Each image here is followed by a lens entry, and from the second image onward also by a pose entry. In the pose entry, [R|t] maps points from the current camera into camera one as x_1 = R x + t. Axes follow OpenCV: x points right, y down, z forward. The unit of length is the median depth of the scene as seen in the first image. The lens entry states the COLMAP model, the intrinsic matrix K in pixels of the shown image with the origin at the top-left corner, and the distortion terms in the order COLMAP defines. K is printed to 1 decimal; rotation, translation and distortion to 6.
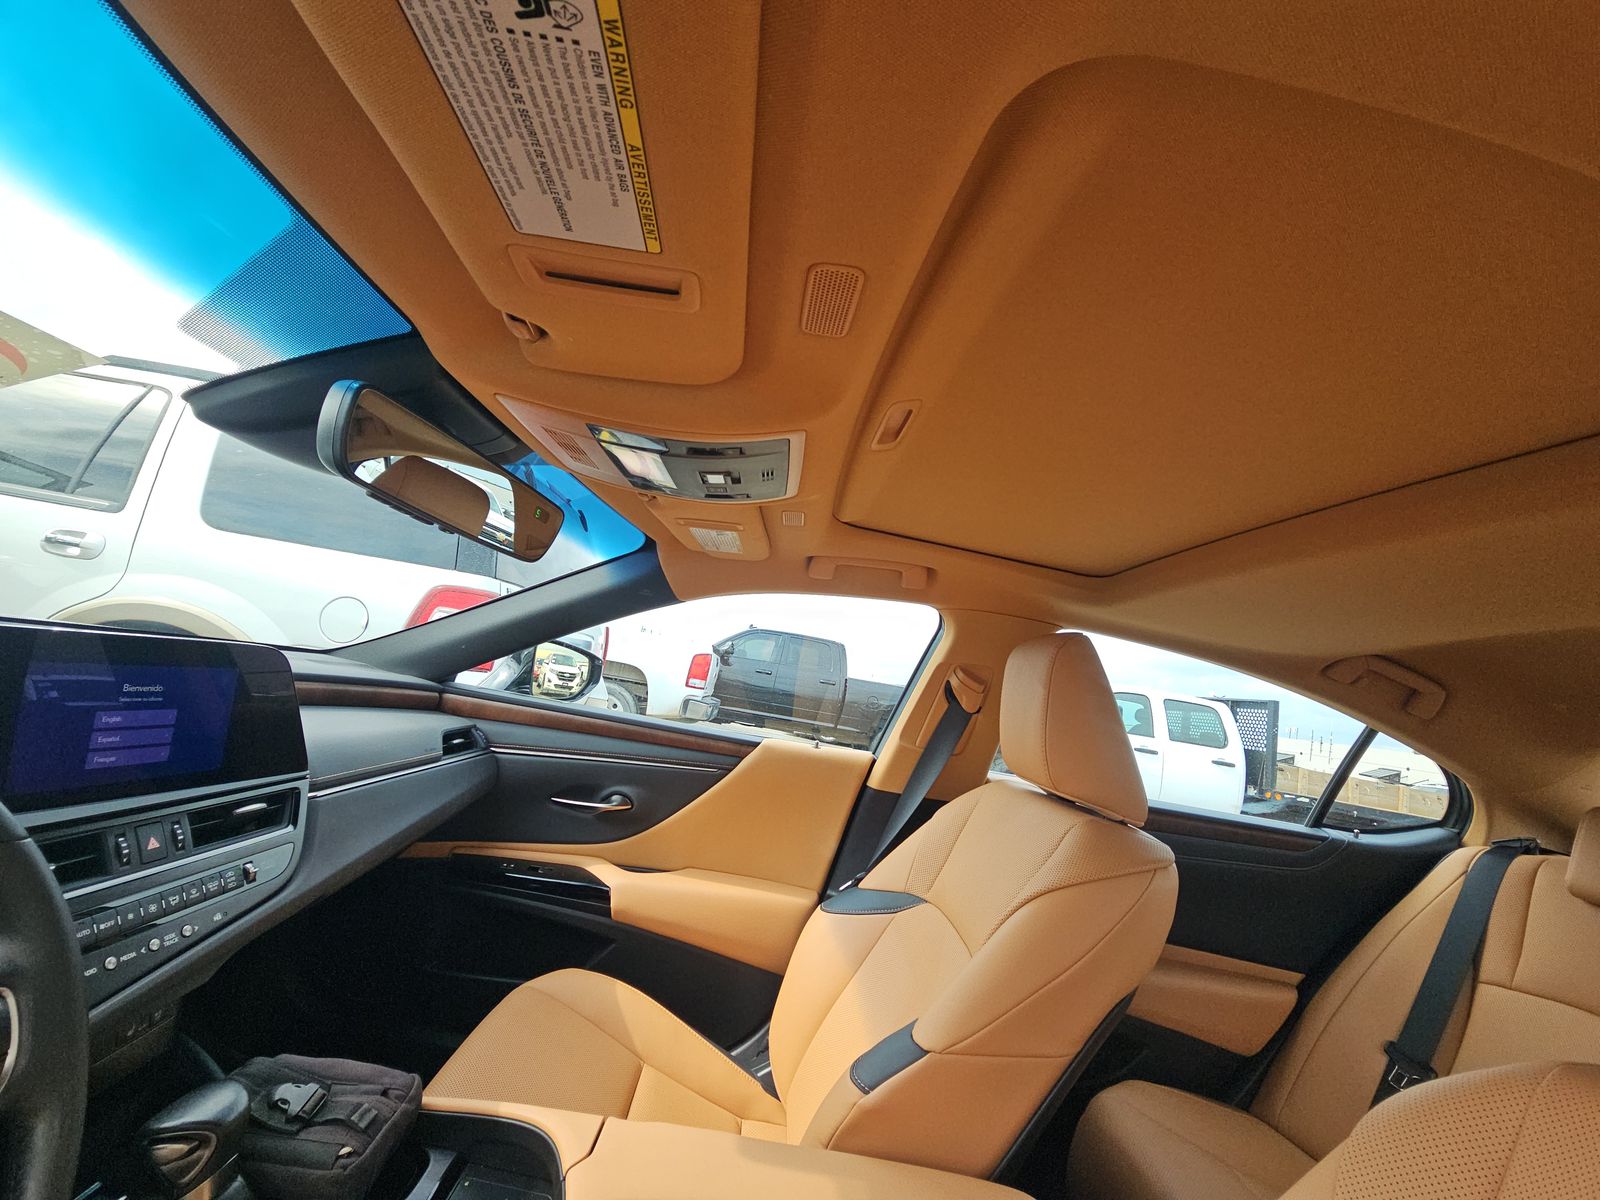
lens RADIAL K [[654.7, 0, 803.5], [0, 654.7, 596.4], [0, 0, 1]] dist [0.003367, -0.004823]
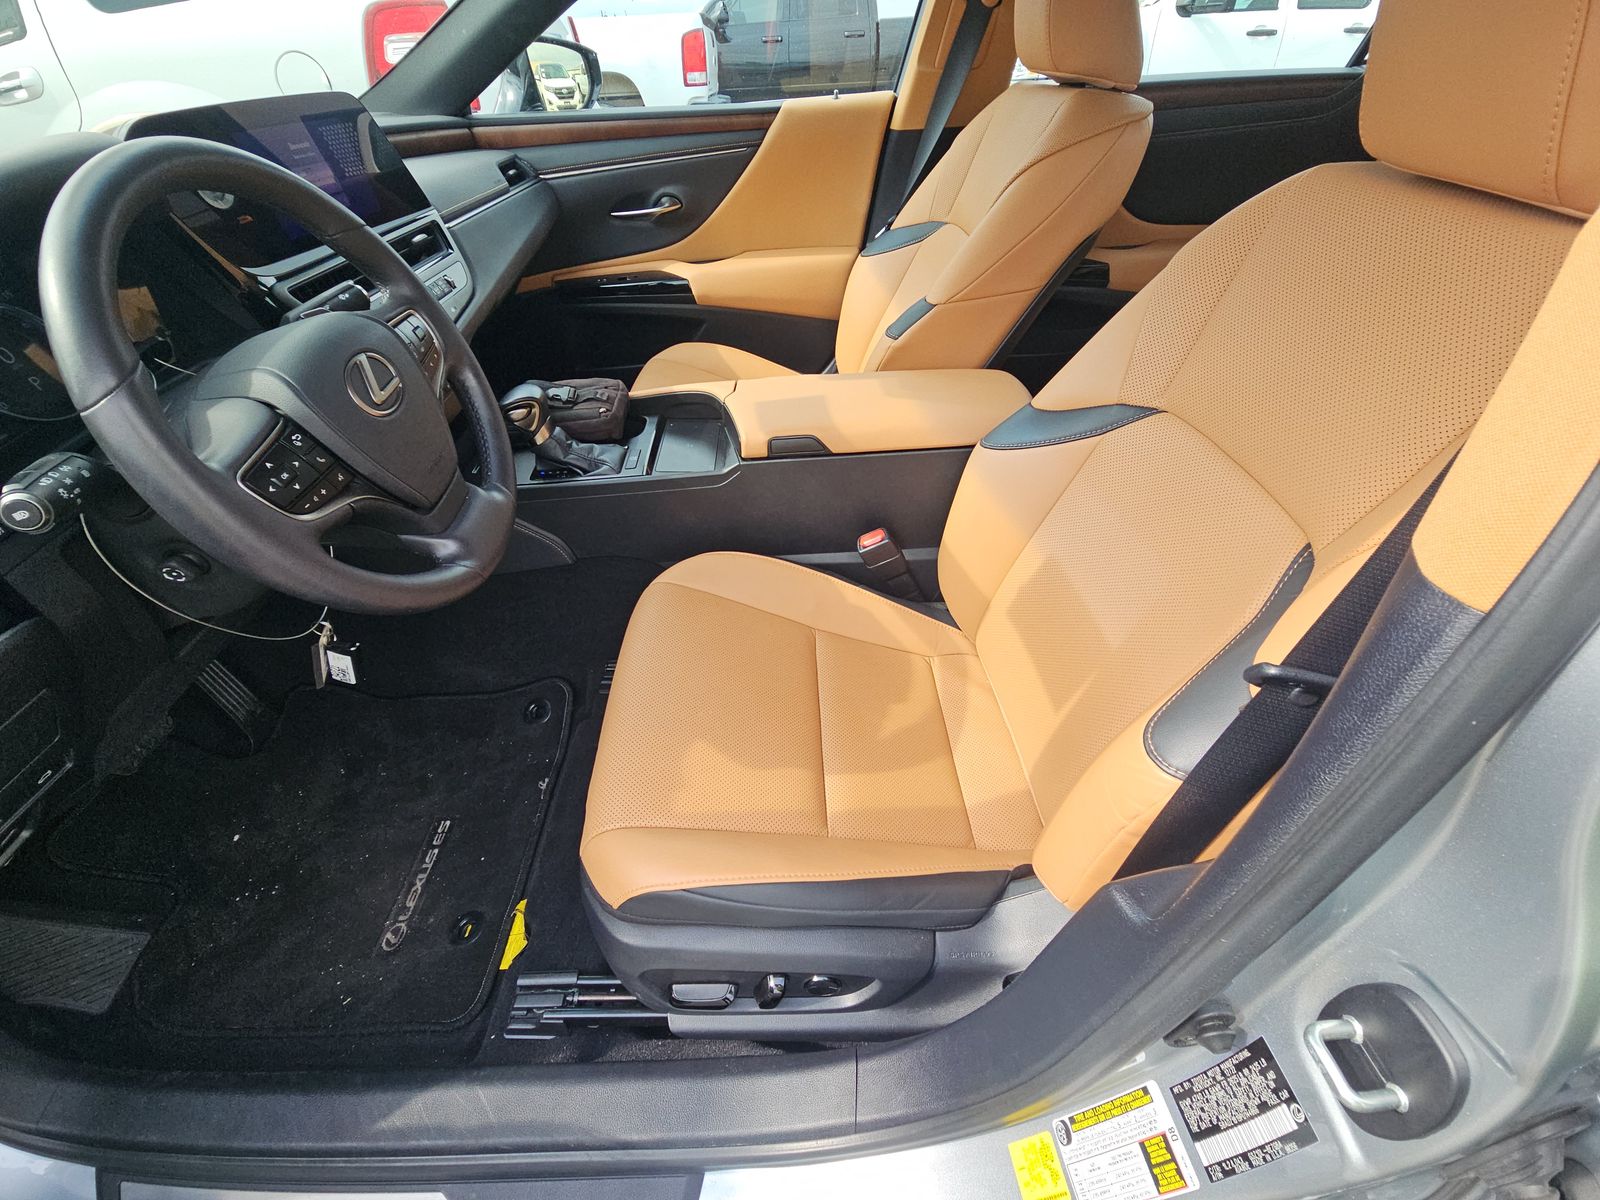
lens RADIAL K [[654.7, 0, 803.5], [0, 654.7, 596.4], [0, 0, 1]] dist [0.003367, -0.004823]
pose [[0.977230, -0.144129, -0.155719, 0.031285], [0.212183, 0.662653, 0.718241, 0.011067], [-0.000331, -0.734927, 0.678146, -0.428945]]
